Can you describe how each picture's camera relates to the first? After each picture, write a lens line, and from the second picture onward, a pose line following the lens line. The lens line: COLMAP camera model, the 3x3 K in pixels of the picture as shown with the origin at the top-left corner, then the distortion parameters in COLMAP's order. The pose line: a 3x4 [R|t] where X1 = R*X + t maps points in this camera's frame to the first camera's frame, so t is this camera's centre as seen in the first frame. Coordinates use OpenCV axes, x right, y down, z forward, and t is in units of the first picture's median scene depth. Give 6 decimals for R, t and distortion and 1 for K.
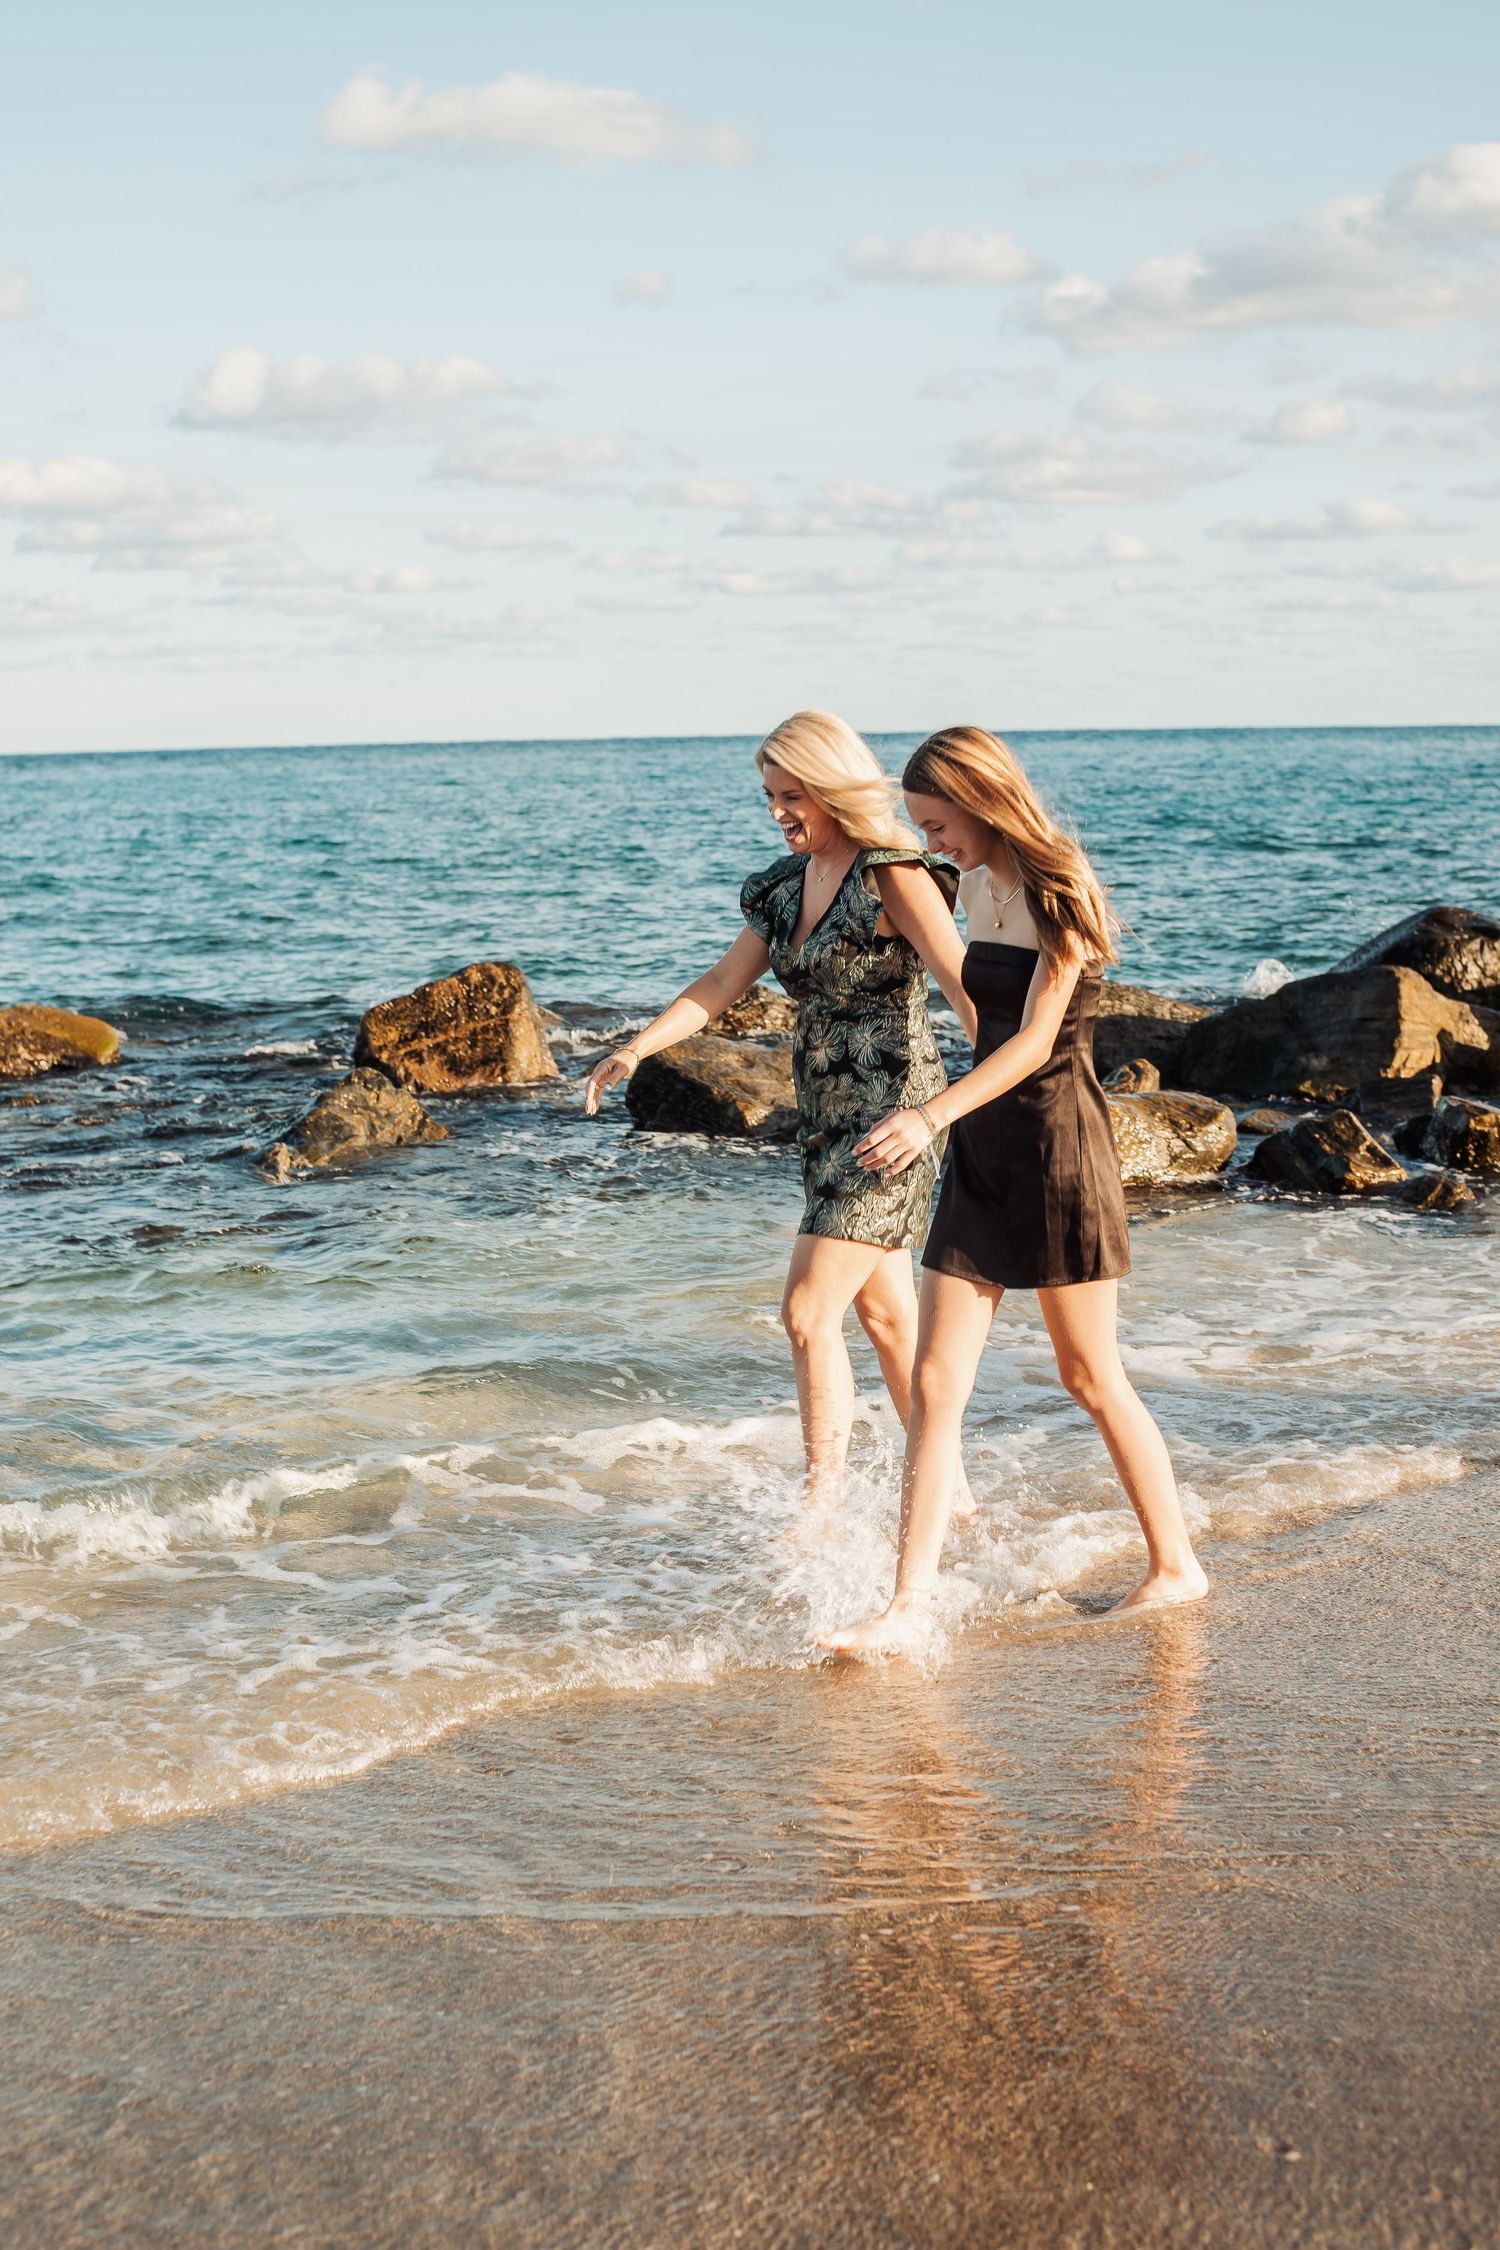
lens RADIAL K [[3259.2, 0, 742.4], [0, 3259.2, 1106.6], [0, 0, 1]] dist [-0.165306, 0.000000]
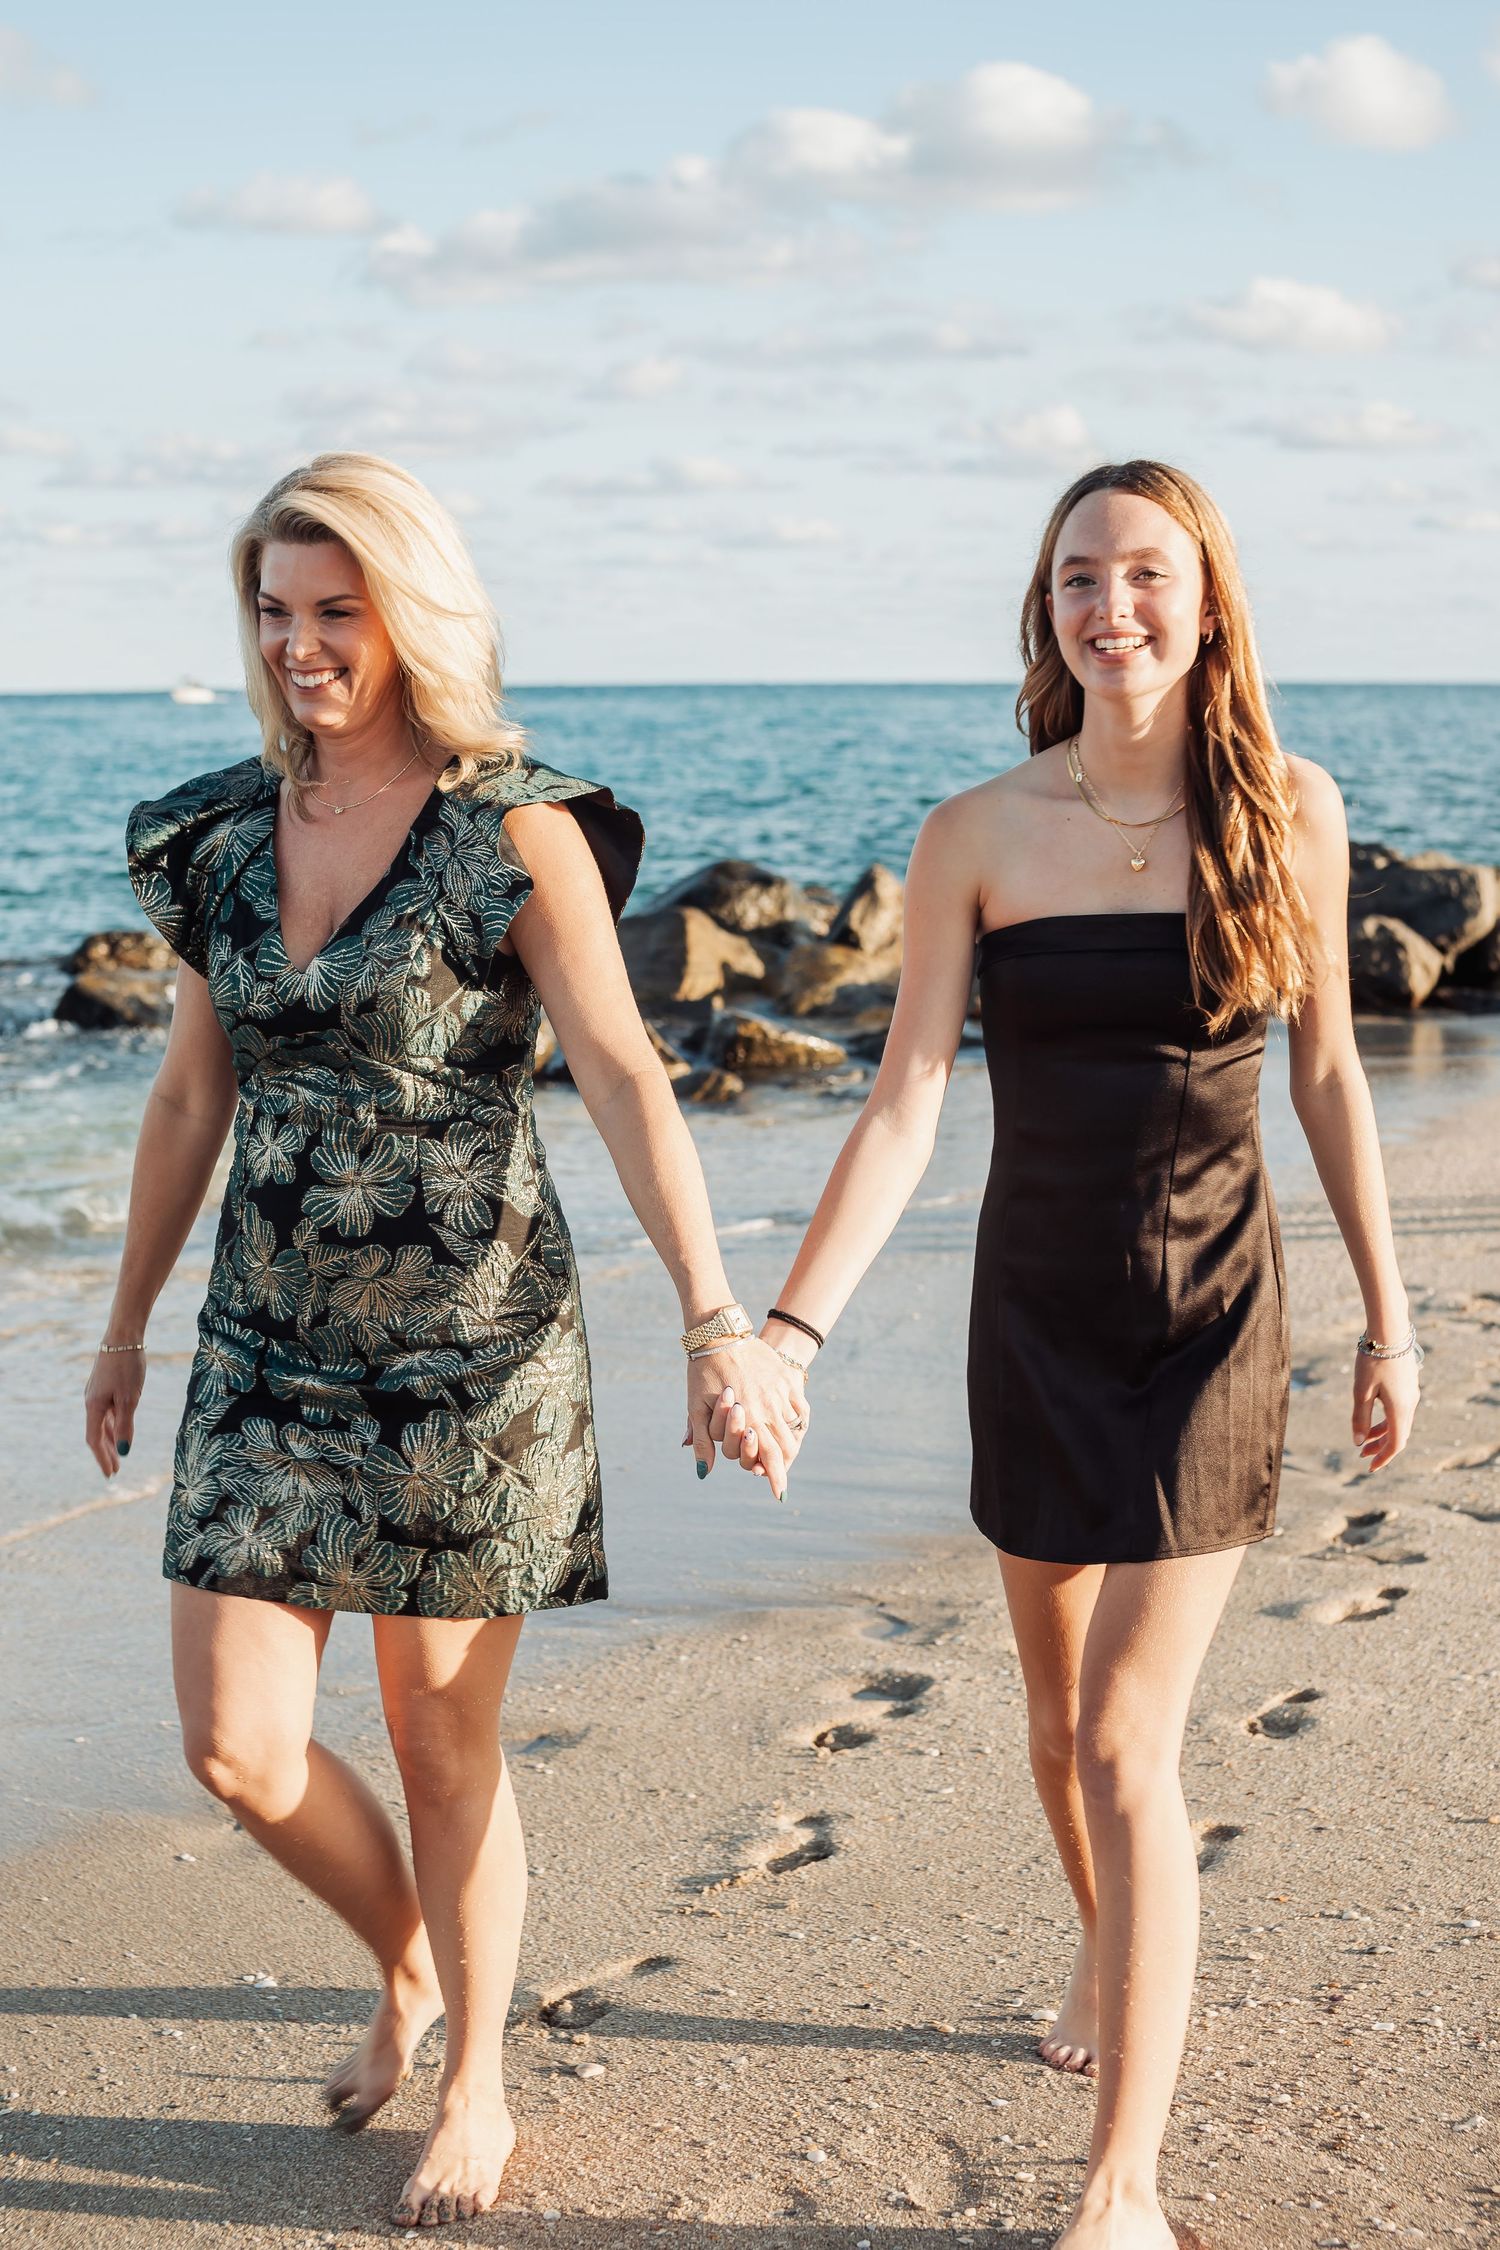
lens RADIAL K [[3259.2, 0, 736.2], [0, 3259.2, 1232.1], [0, 0, 1]] dist [-0.165306, 0.000000]
pose [[0.979686, -0.022578, 0.199263, -0.025503], [0.012139, 0.998497, 0.053454, 0.012424], [-0.200170, -0.049949, 0.978487, -0.200879]]
